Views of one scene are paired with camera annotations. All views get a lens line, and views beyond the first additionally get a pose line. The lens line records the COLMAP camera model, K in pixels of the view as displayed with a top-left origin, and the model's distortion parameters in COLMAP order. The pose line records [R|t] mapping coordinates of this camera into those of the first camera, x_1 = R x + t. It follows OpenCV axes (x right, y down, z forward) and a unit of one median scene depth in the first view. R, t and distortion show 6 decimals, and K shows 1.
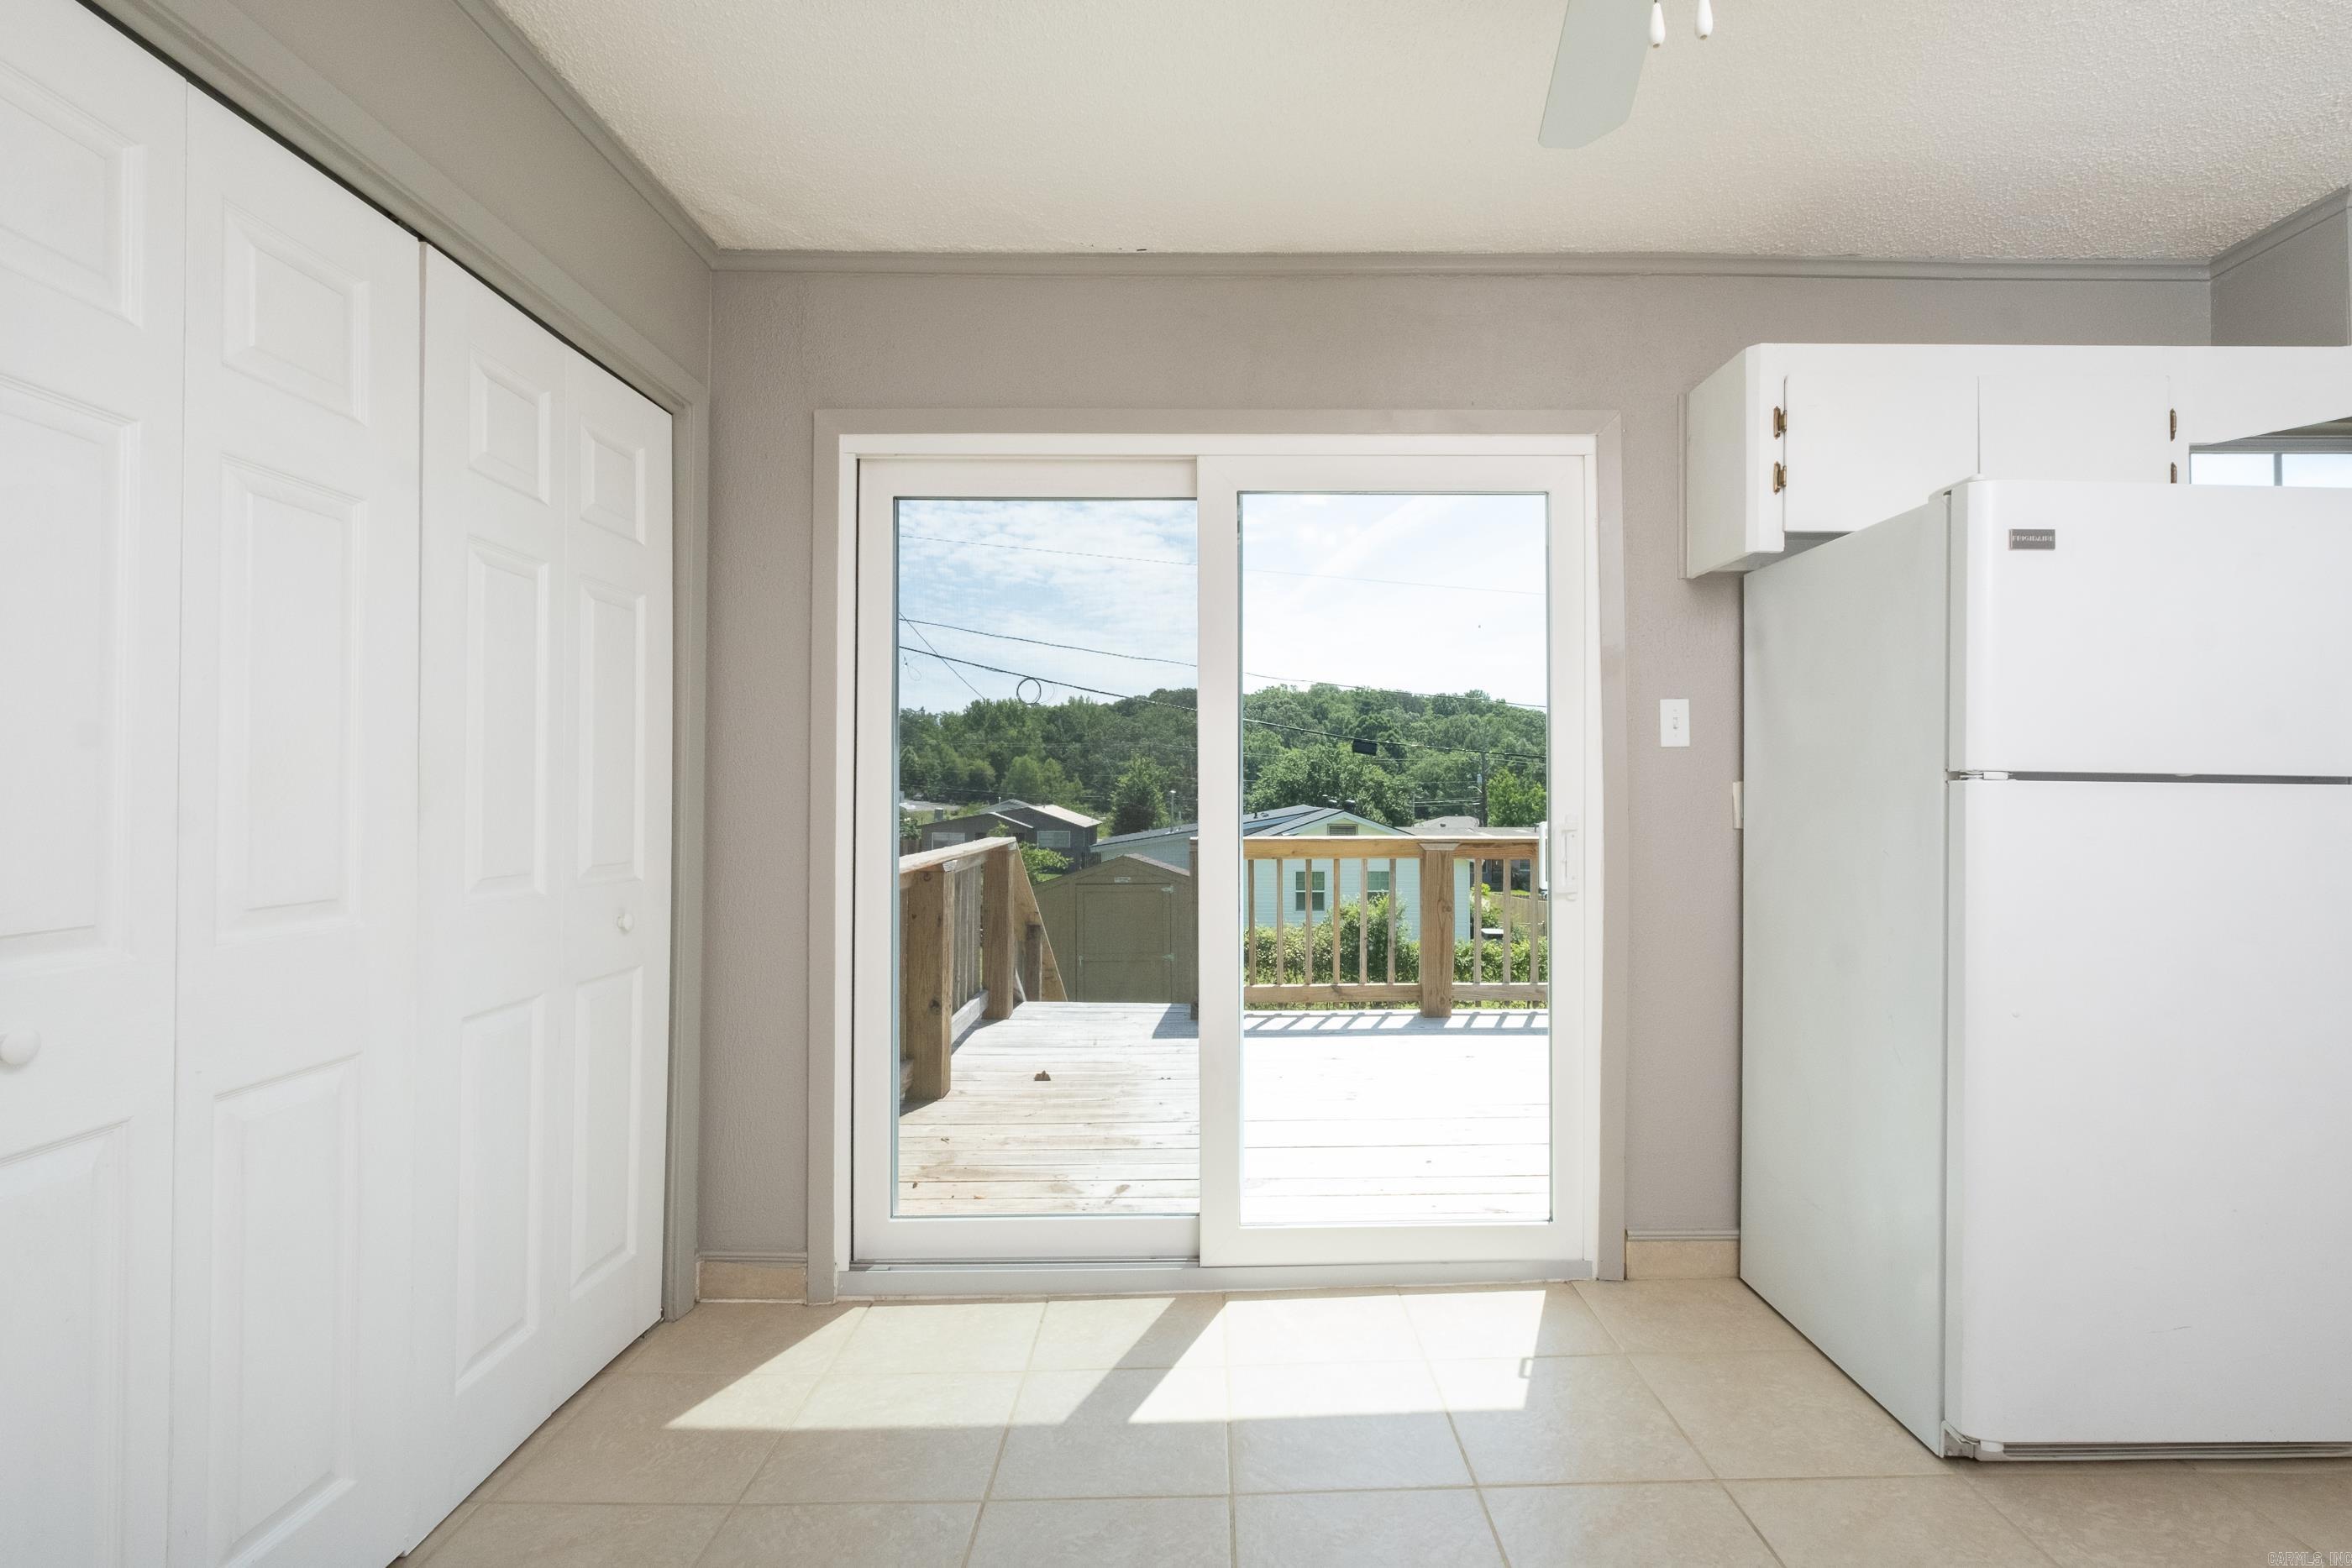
lens RADIAL K [[1065.1, 0, 1228.5], [0, 1065.1, 779.3], [0, 0, 1]] dist [-0.001433, -0.000251]
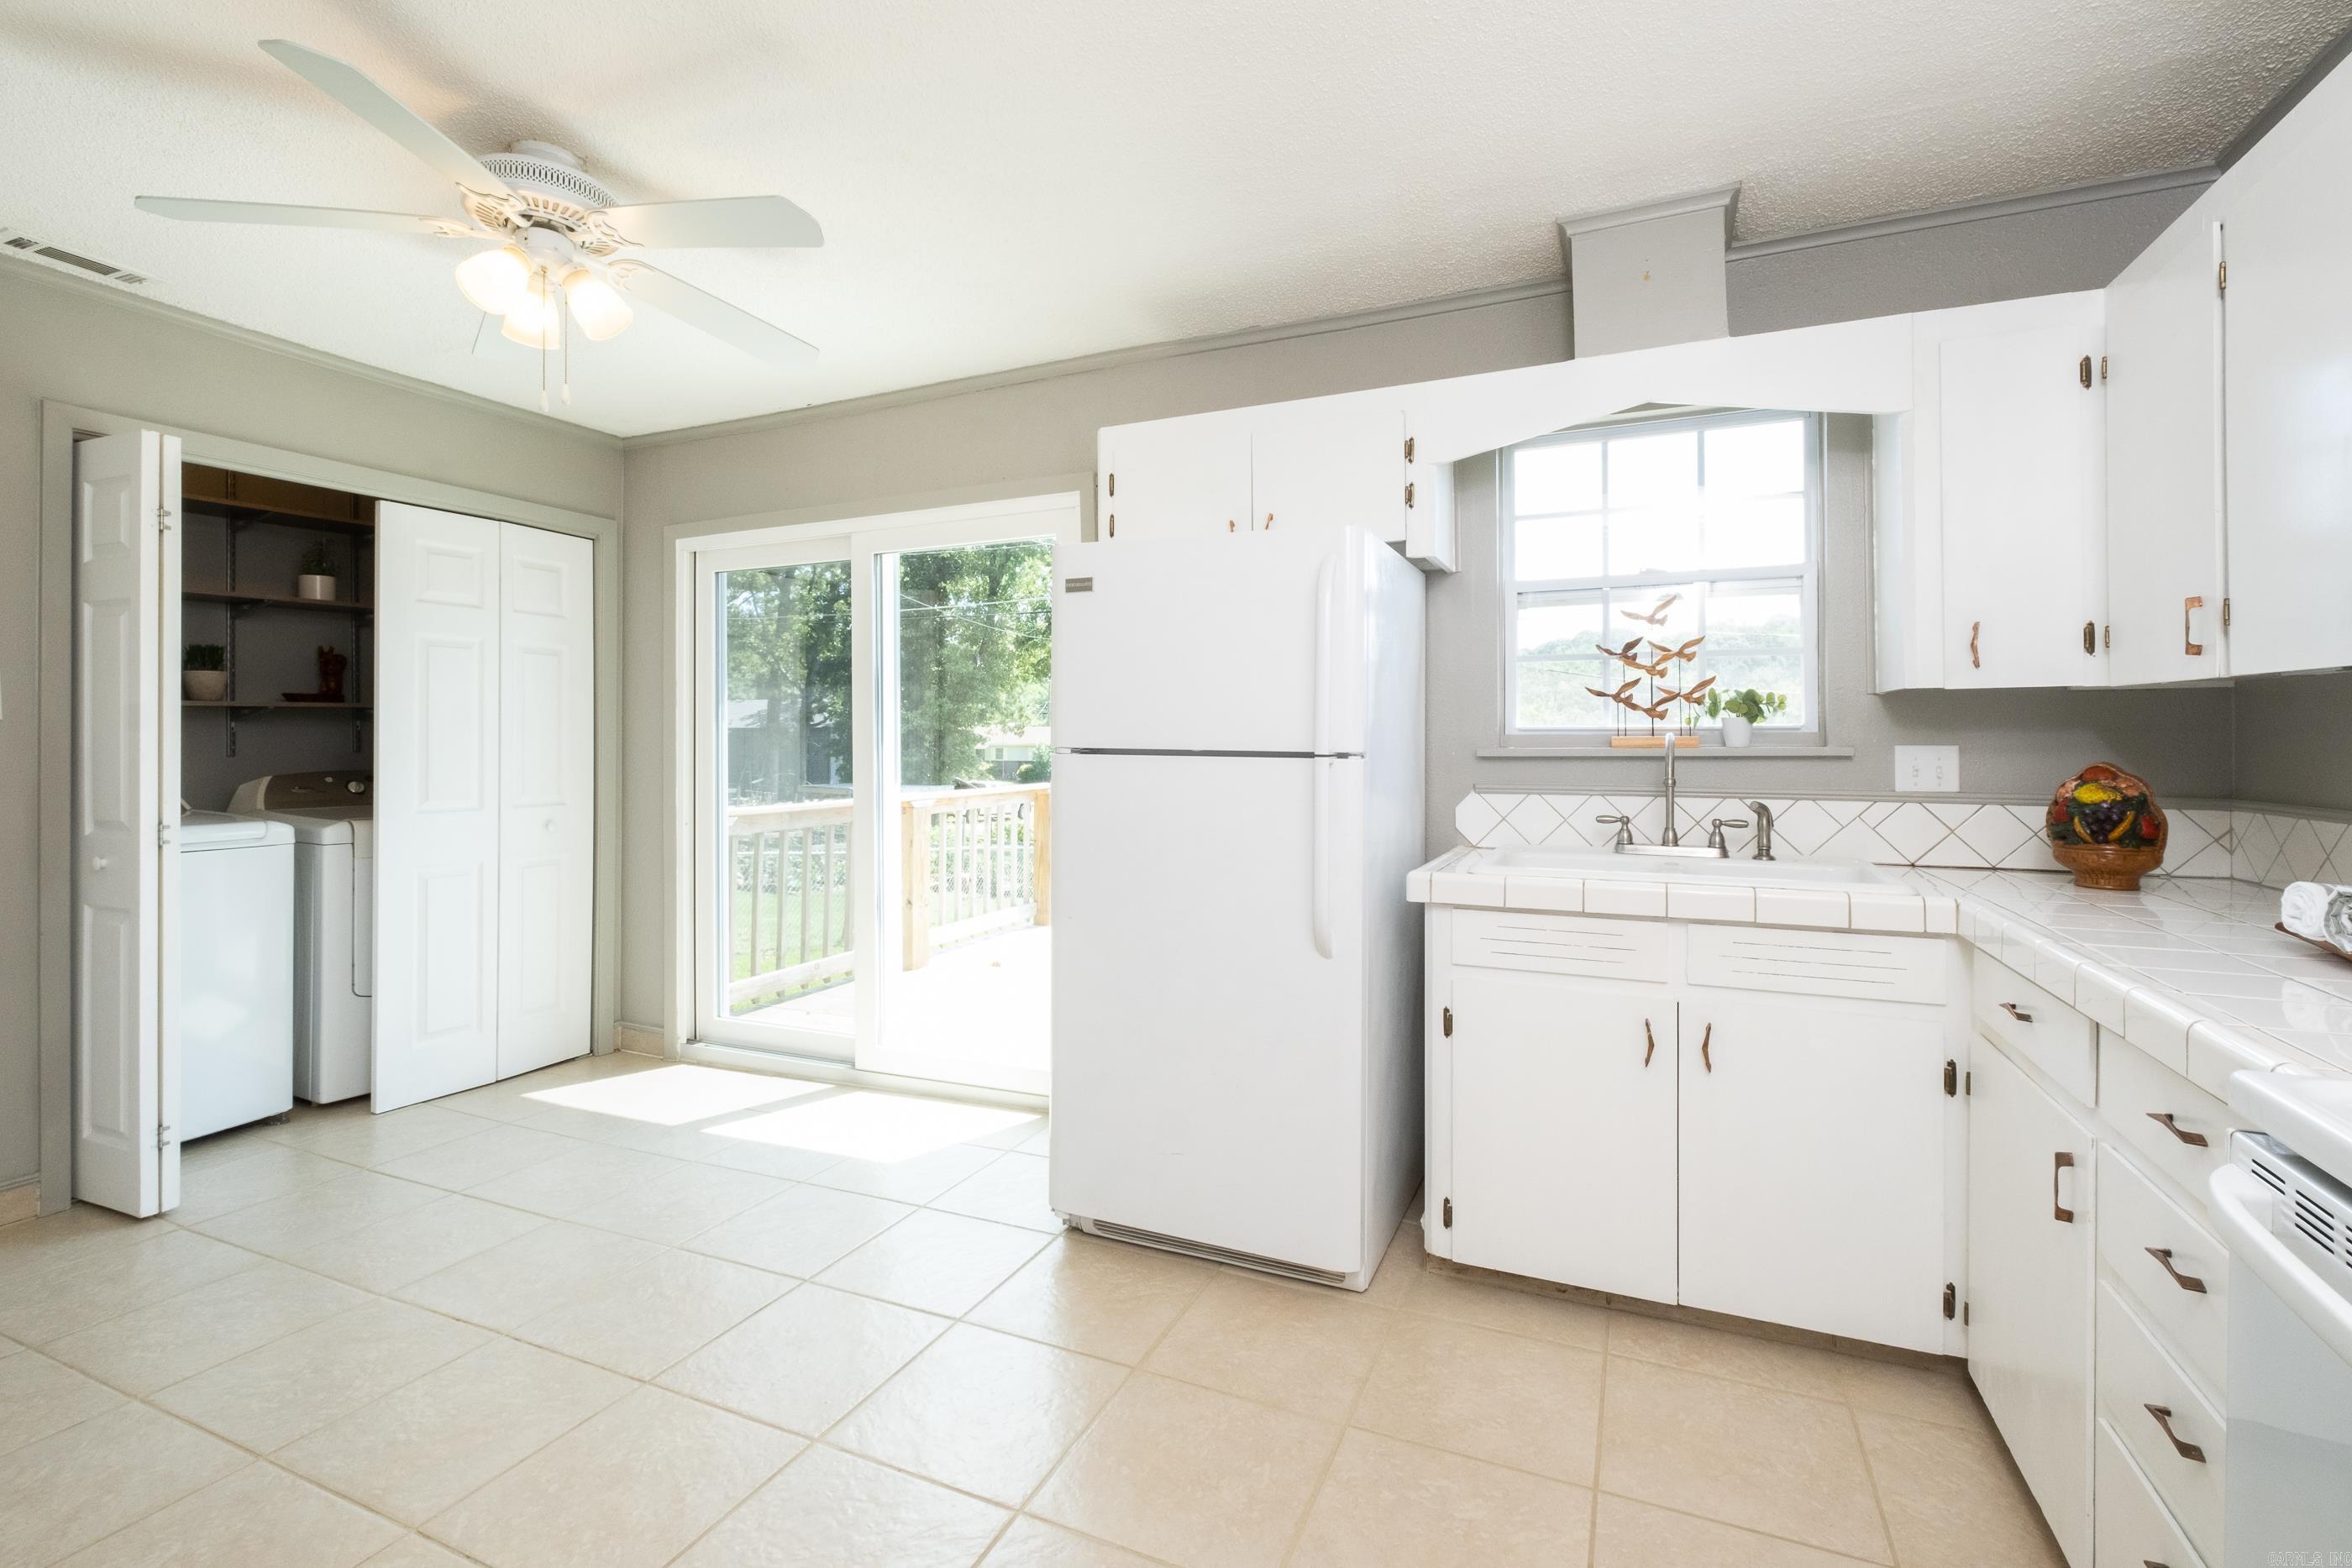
lens RADIAL K [[1052.1, 0, 1193.5], [0, 1052.1, 732.0], [0, 0, 1]] dist [-0.002845, 0.000121]
pose [[0.907566, -0.007415, -0.419845, 0.472800], [0.009764, 0.999946, 0.003447, -0.010206], [0.419797, -0.007228, 0.907589, -0.069026]]
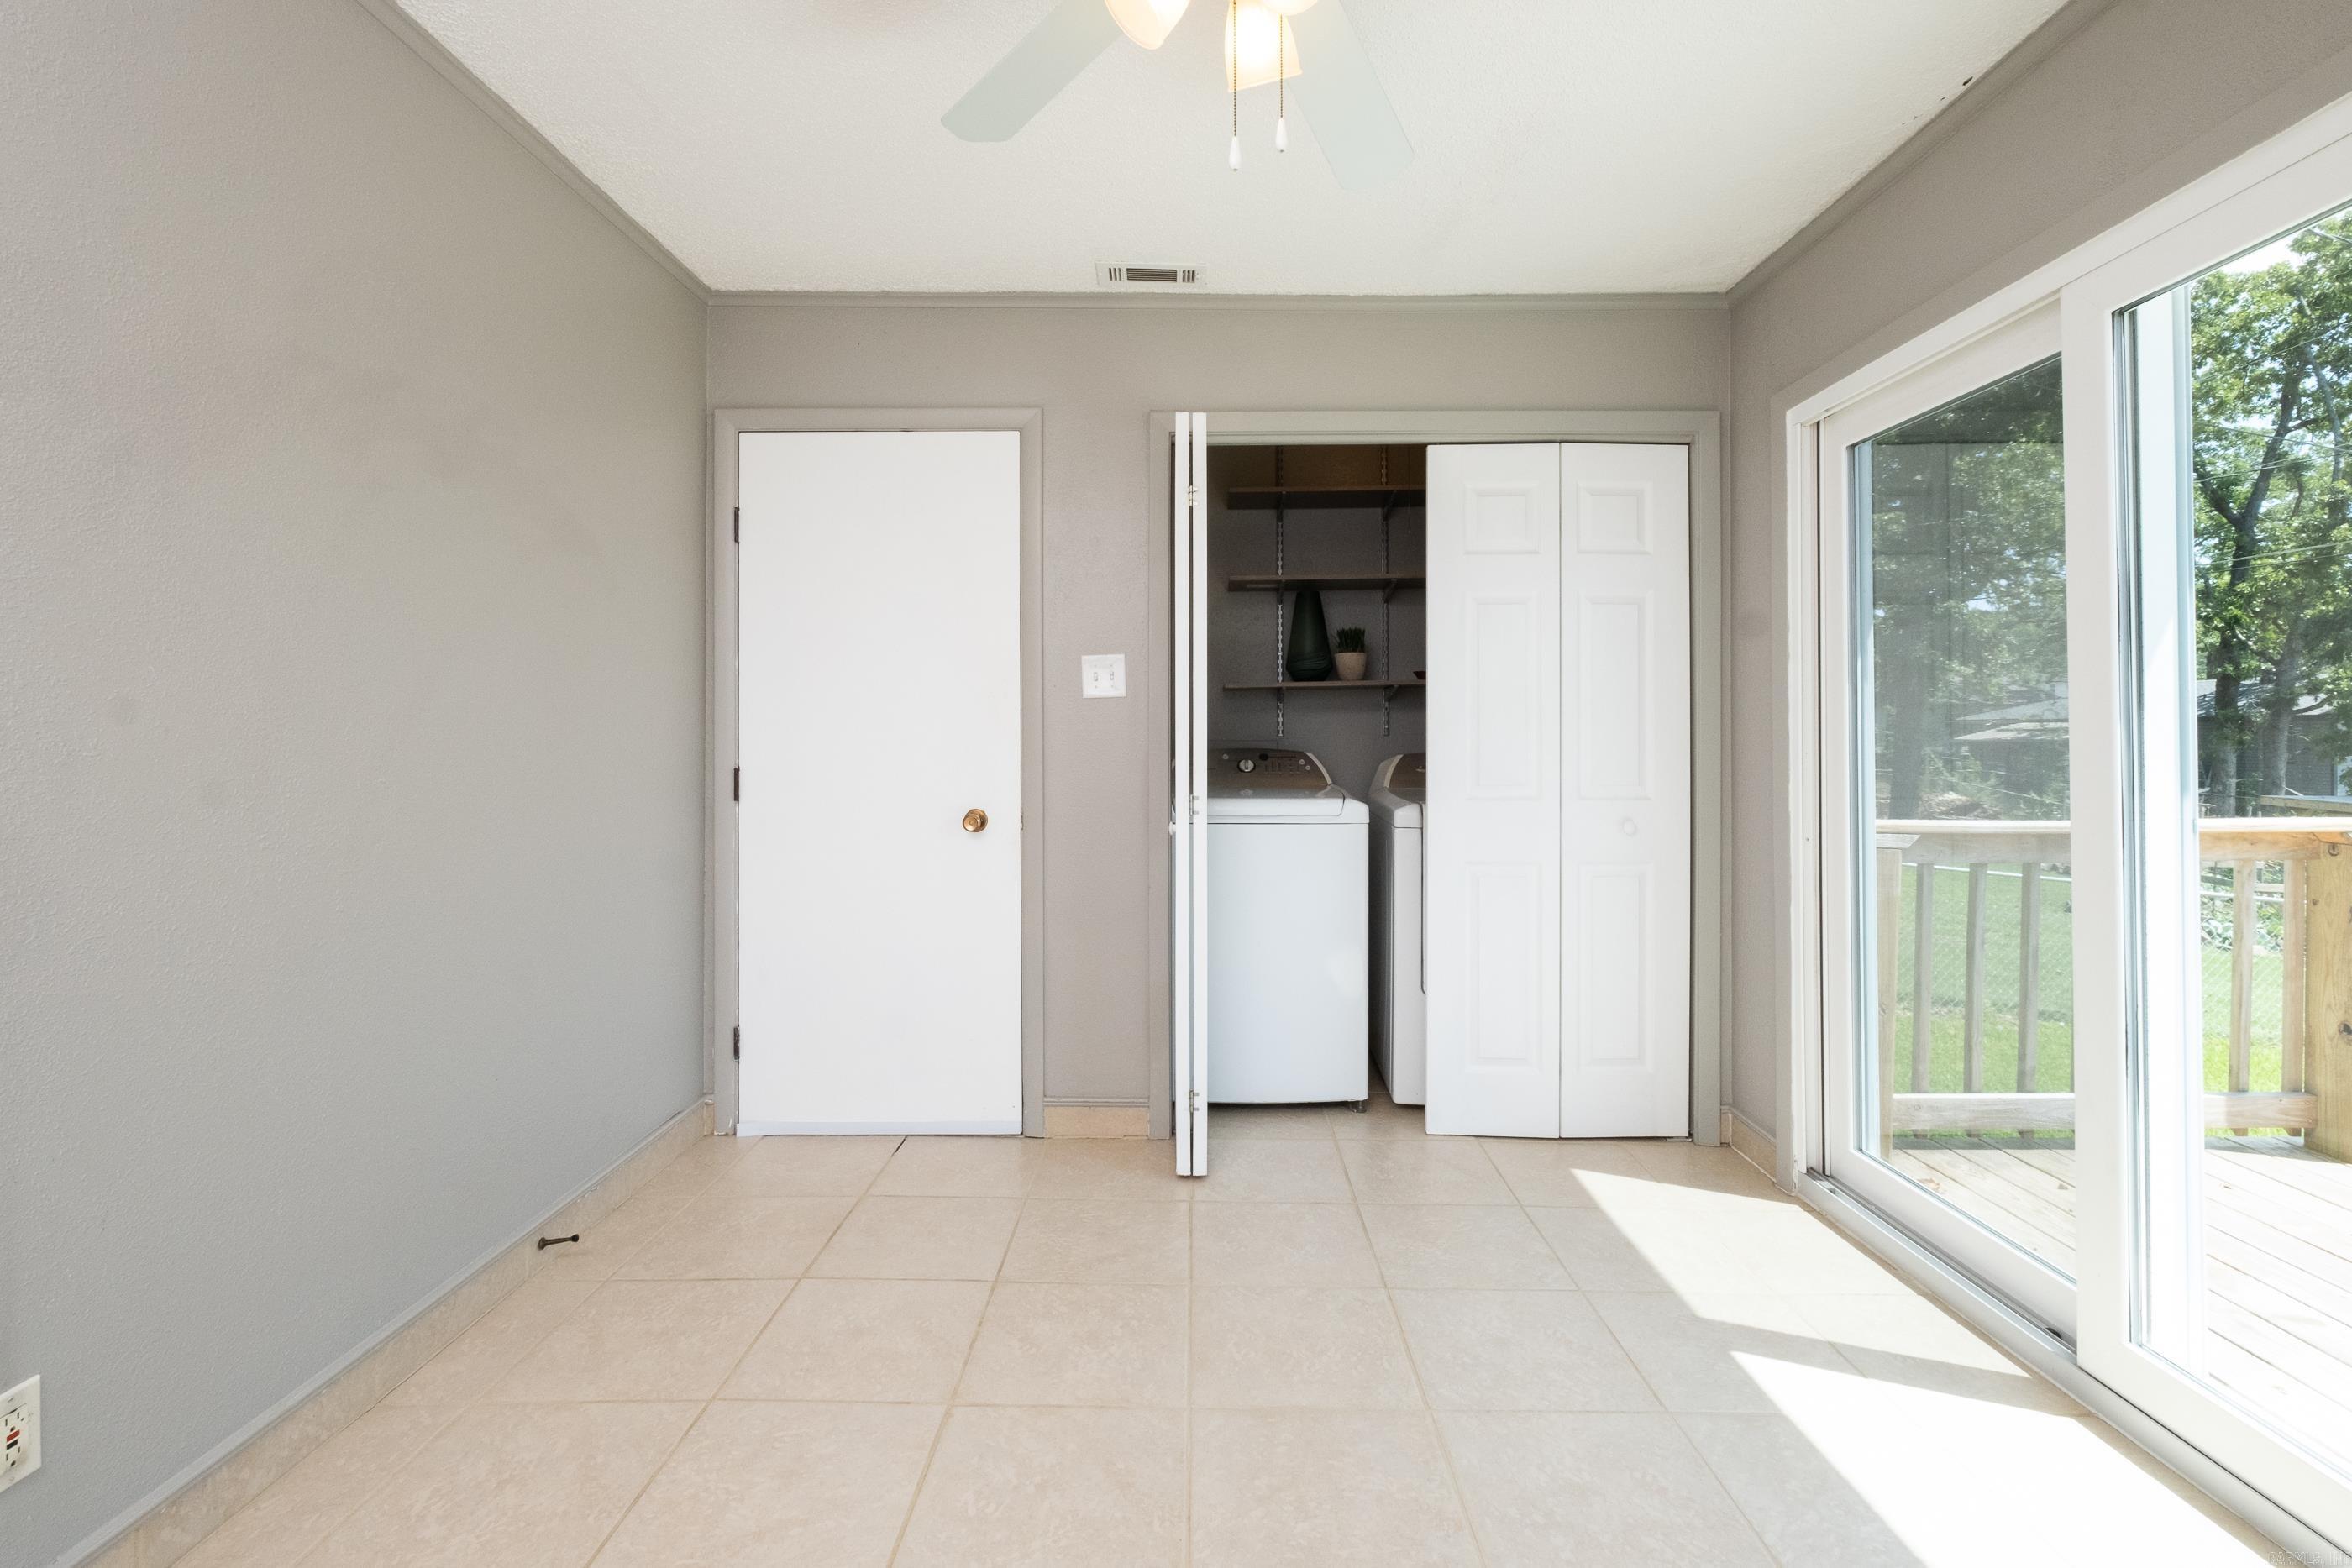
lens RADIAL K [[1052.1, 0, 1193.5], [0, 1052.1, 732.0], [0, 0, 1]] dist [-0.002845, 0.000121]
pose [[-0.034237, -0.007937, -0.999382, 0.333604], [0.014107, 0.999865, -0.008424, 0.003987], [0.999314, -0.014386, -0.034120, 0.186280]]
